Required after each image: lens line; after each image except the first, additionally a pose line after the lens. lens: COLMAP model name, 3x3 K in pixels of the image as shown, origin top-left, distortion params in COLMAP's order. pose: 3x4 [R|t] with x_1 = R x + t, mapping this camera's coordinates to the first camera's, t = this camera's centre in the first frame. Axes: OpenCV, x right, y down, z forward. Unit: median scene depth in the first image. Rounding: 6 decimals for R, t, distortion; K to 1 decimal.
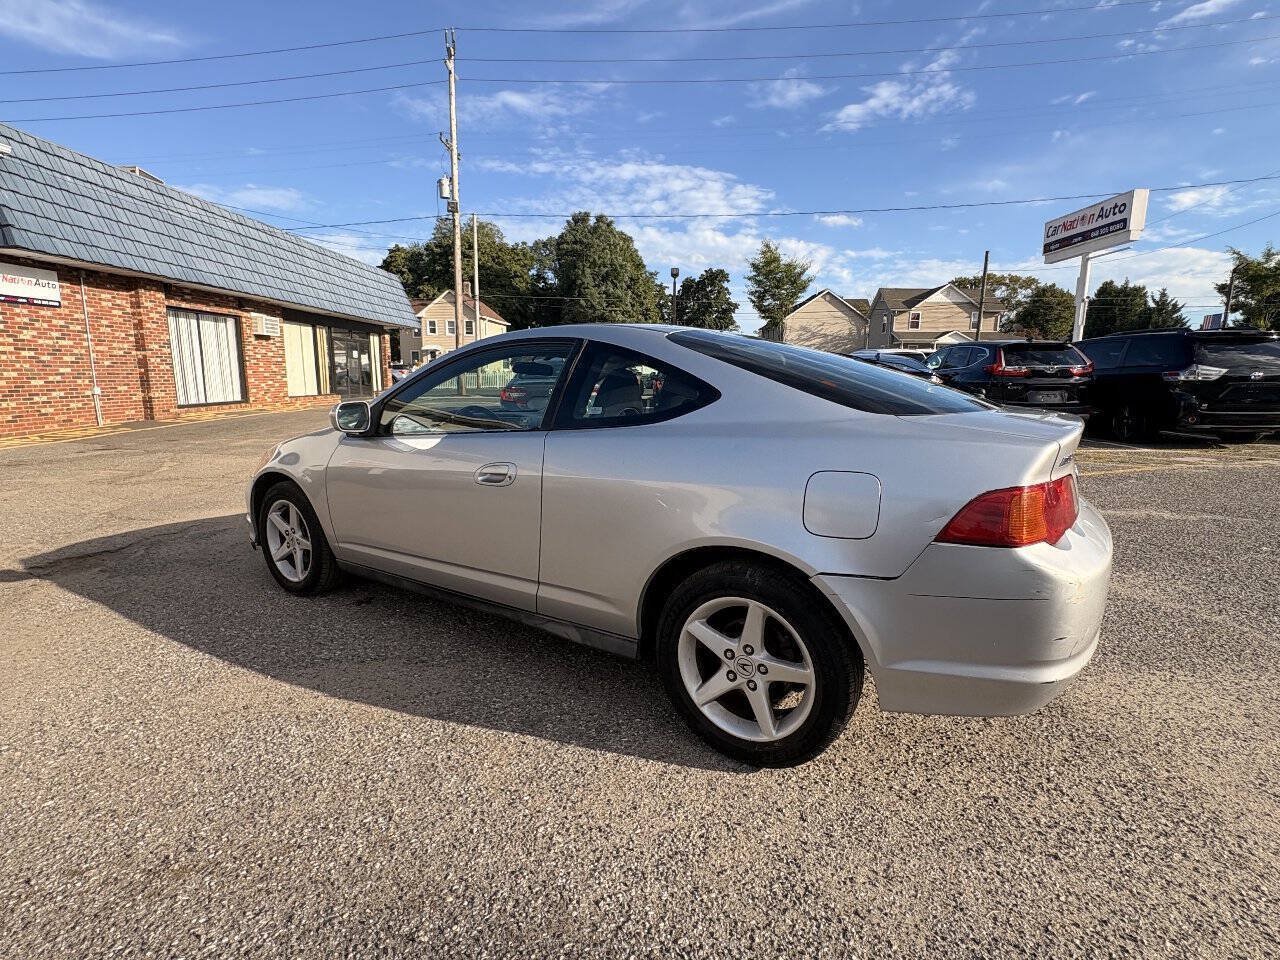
lens RADIAL K [[615.5, 0, 640.0], [0, 615.5, 480.0], [0, 0, 1]] dist [0.001904, 0.001274]
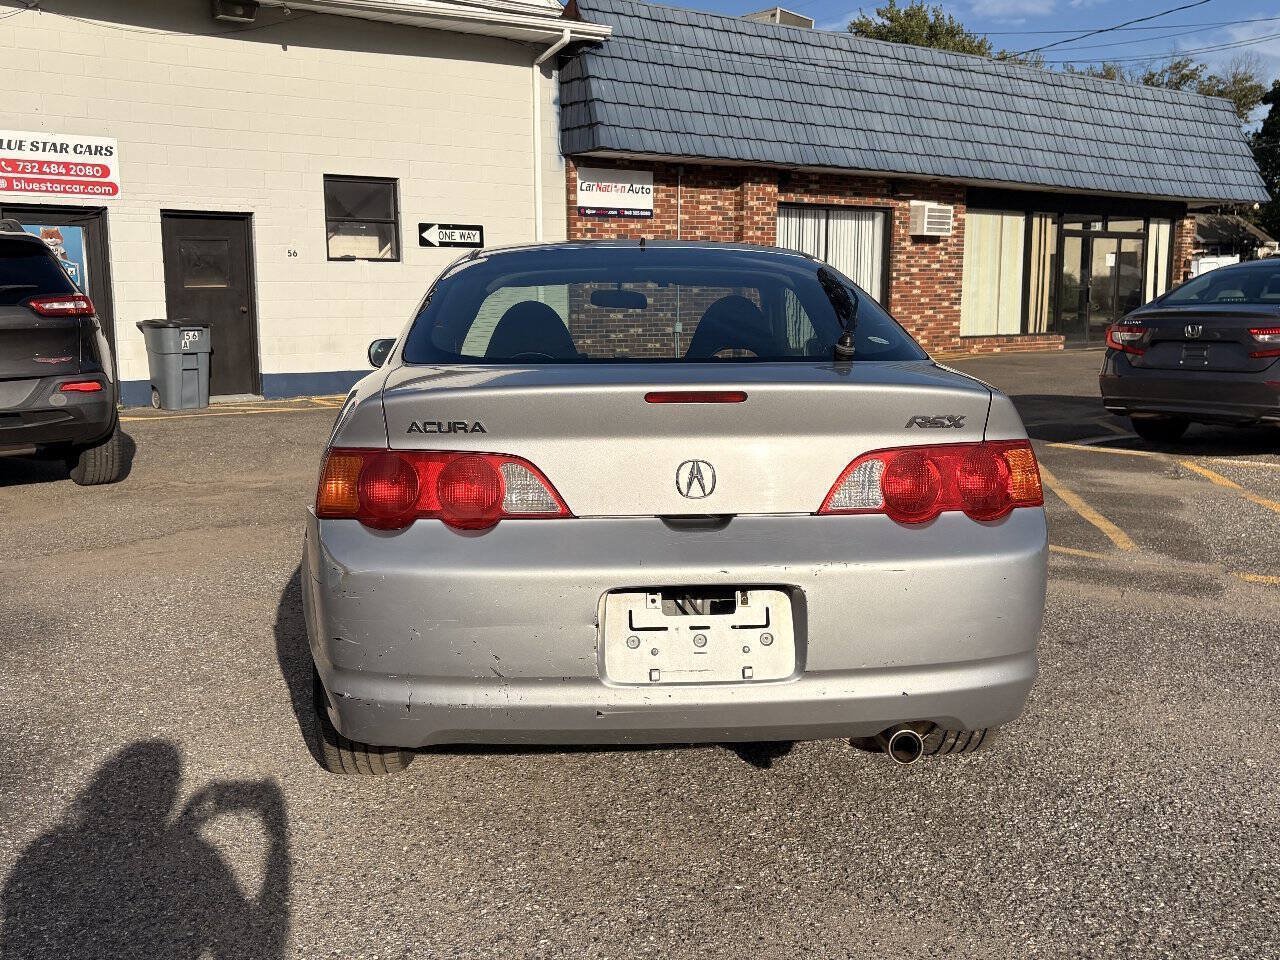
lens RADIAL K [[1242.2, 0, 640.0], [0, 1242.2, 480.0], [0, 0, 1]] dist [0.071483, -0.006894]
pose [[0.609216, 0.108637, -0.785528, 0.204884], [-0.126669, 0.991184, 0.038840, -0.006127], [0.782822, 0.075840, 0.617606, 0.025540]]
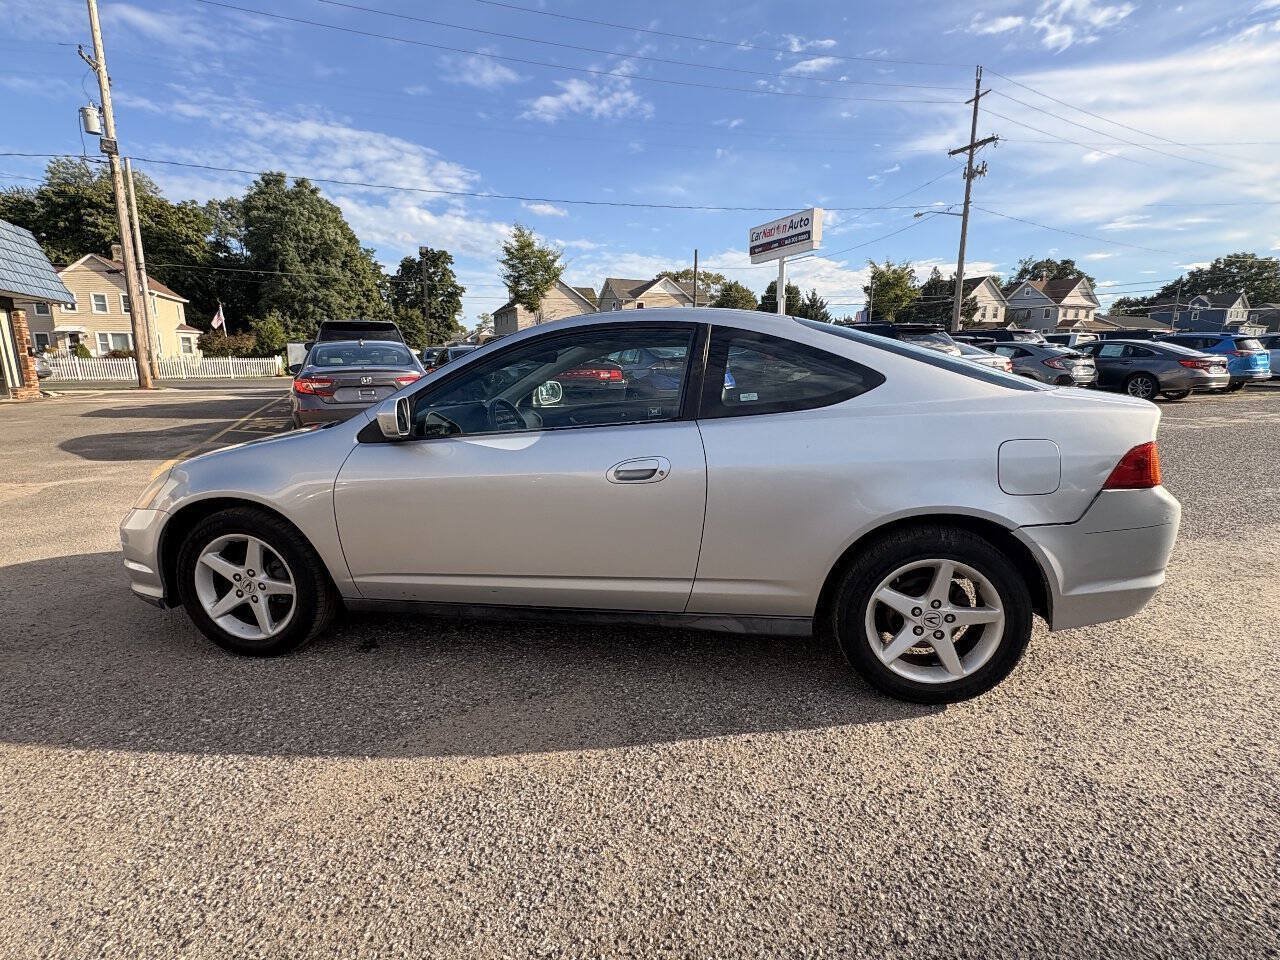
lens RADIAL K [[615.5, 0, 640.0], [0, 615.5, 480.0], [0, 0, 1]] dist [0.001904, 0.001274]
pose [[0.905582, -0.089993, 0.414514, -0.086771], [0.080806, 0.995939, 0.039688, -0.004428], [-0.416402, -0.002446, 0.909177, 0.023274]]
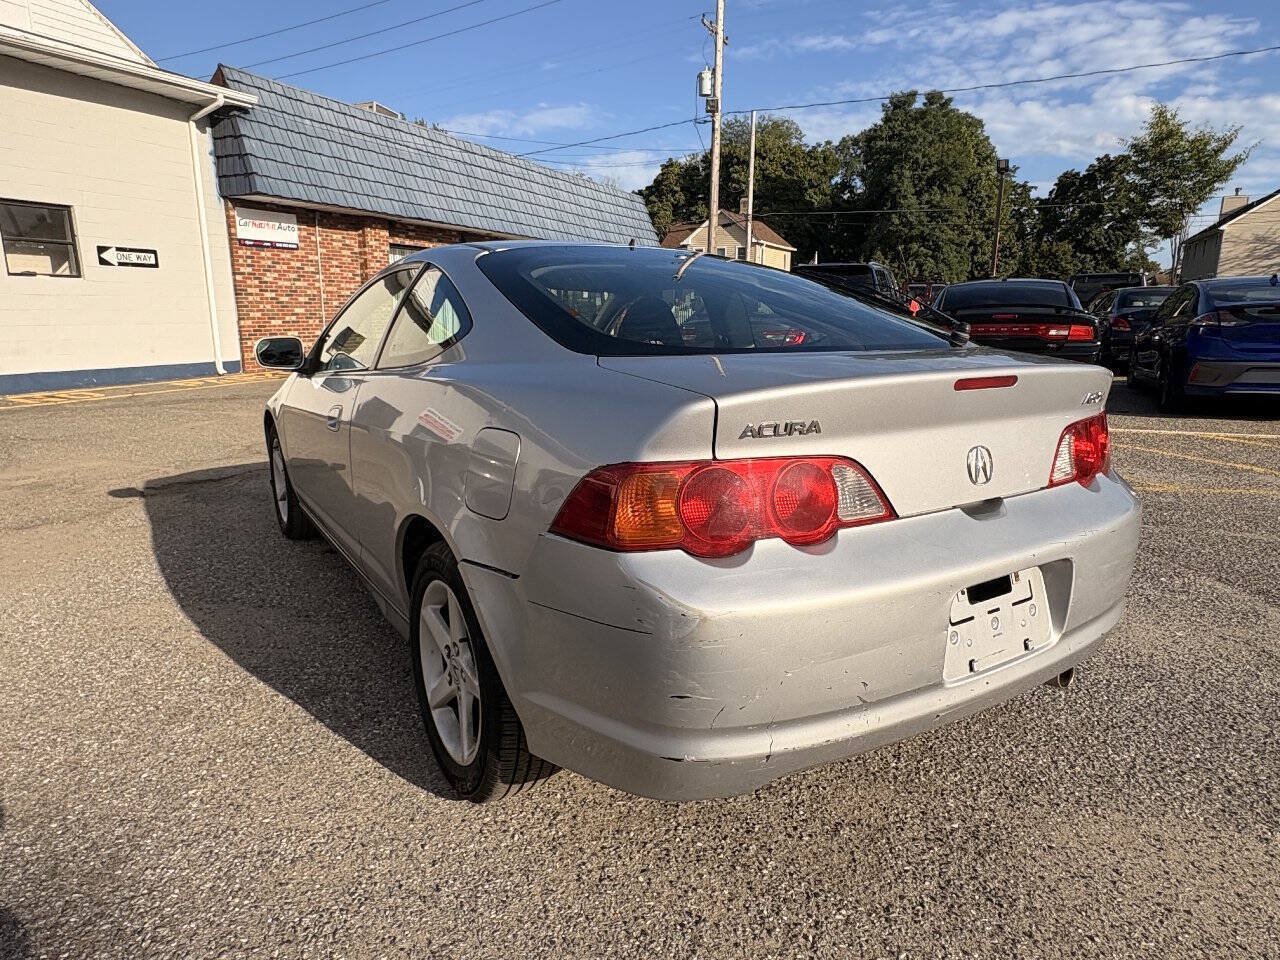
lens RADIAL K [[773.2, 0, 634.6], [0, 773.2, 486.0], [0, 0, 1]] dist [0.003483, -0.001416]
pose [[0.909322, 0.087030, -0.406890, 0.089288], [-0.067340, 0.995771, 0.062492, -0.001726], [0.410608, -0.029425, 0.911337, 0.020914]]
